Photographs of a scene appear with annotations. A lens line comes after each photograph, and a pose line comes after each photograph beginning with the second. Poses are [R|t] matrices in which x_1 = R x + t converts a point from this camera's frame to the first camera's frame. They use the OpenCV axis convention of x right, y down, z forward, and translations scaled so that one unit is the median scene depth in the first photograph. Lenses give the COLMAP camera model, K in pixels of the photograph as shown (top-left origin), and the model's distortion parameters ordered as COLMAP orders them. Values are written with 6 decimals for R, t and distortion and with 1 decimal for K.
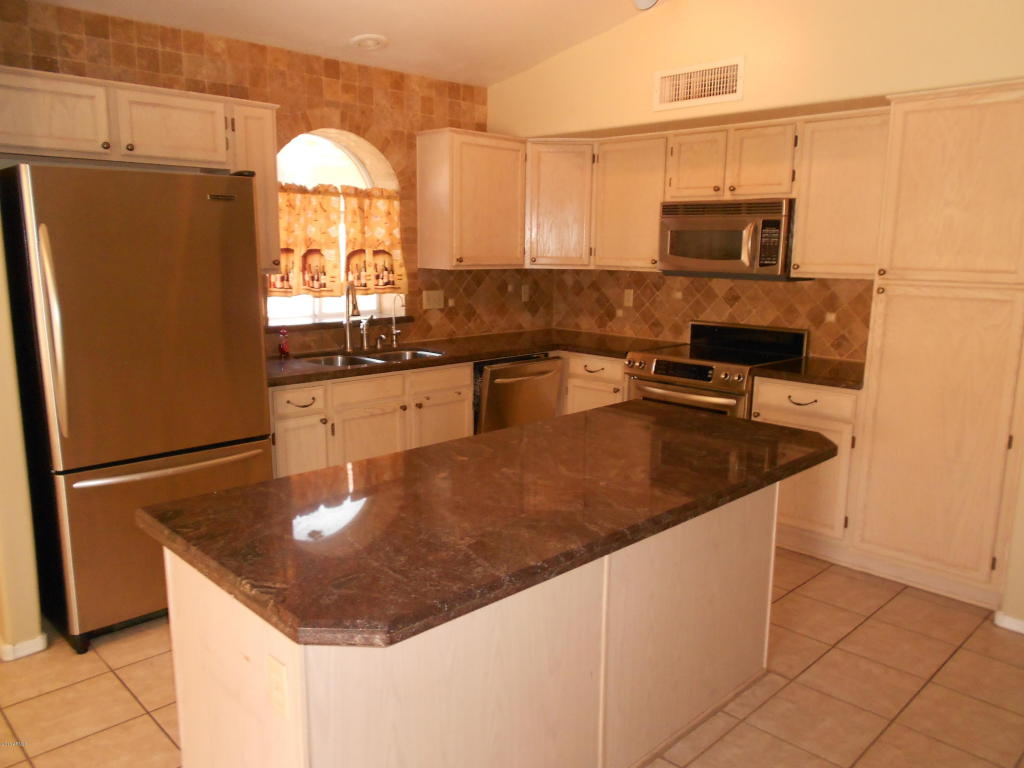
lens RADIAL K [[786.0, 0, 515.2], [0, 786.0, 387.7], [0, 0, 1]] dist [-0.007631, -0.006219]
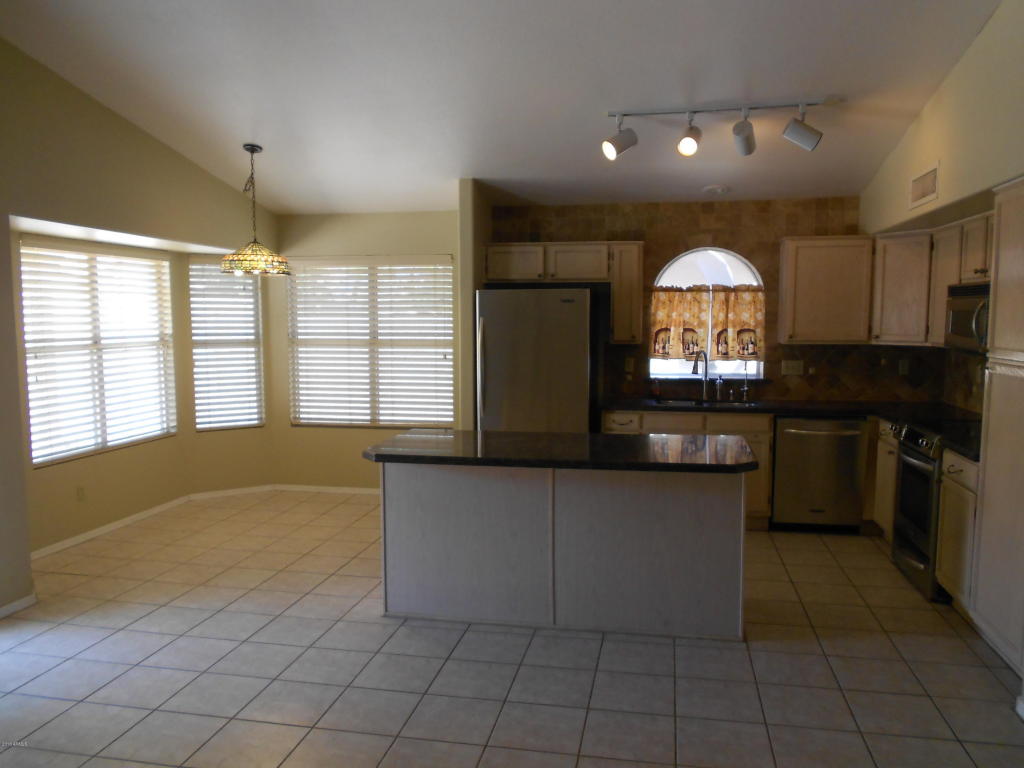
lens RADIAL K [[786.0, 0, 517.3], [0, 786.0, 386.7], [0, 0, 1]] dist [-0.007631, -0.006219]
pose [[0.560457, 0.059566, -0.826039, 0.745200], [-0.141680, 0.989603, -0.024768, 0.013664], [0.815975, 0.130915, 0.563069, -0.075496]]
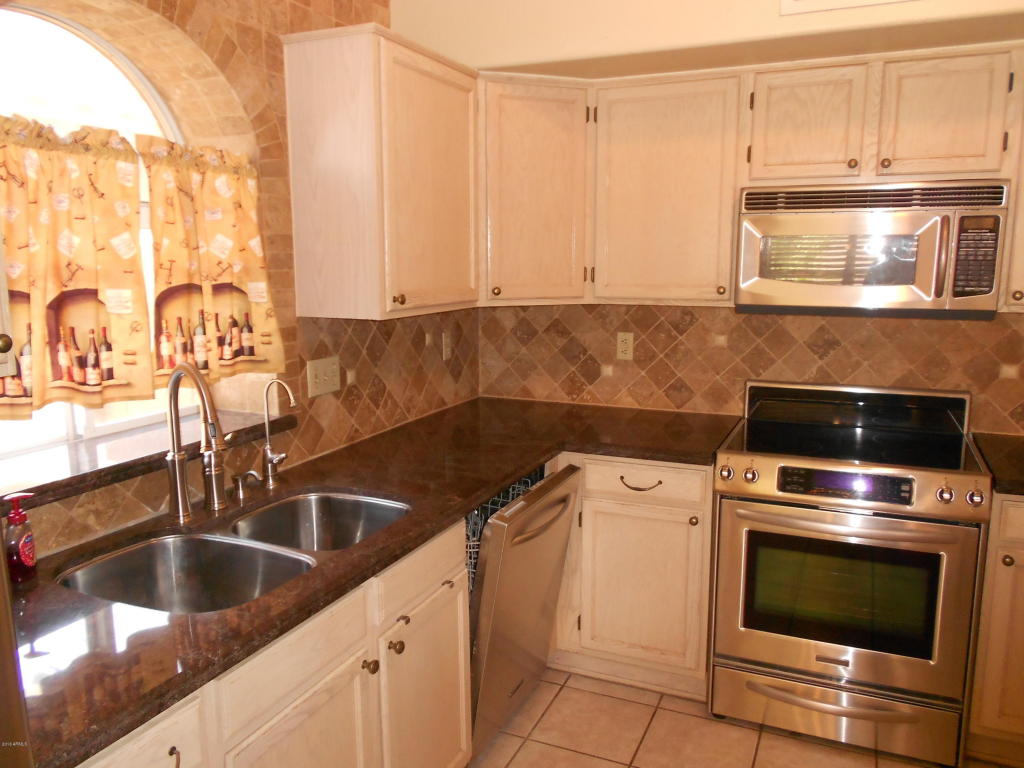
lens RADIAL K [[786.0, 0, 508.8], [0, 786.0, 390.9], [0, 0, 1]] dist [-0.007631, -0.006219]
pose [[0.931523, -0.077098, 0.355415, -0.187018], [0.079808, 0.996785, 0.007056, -0.103541], [-0.354817, 0.021792, 0.934682, 0.517032]]
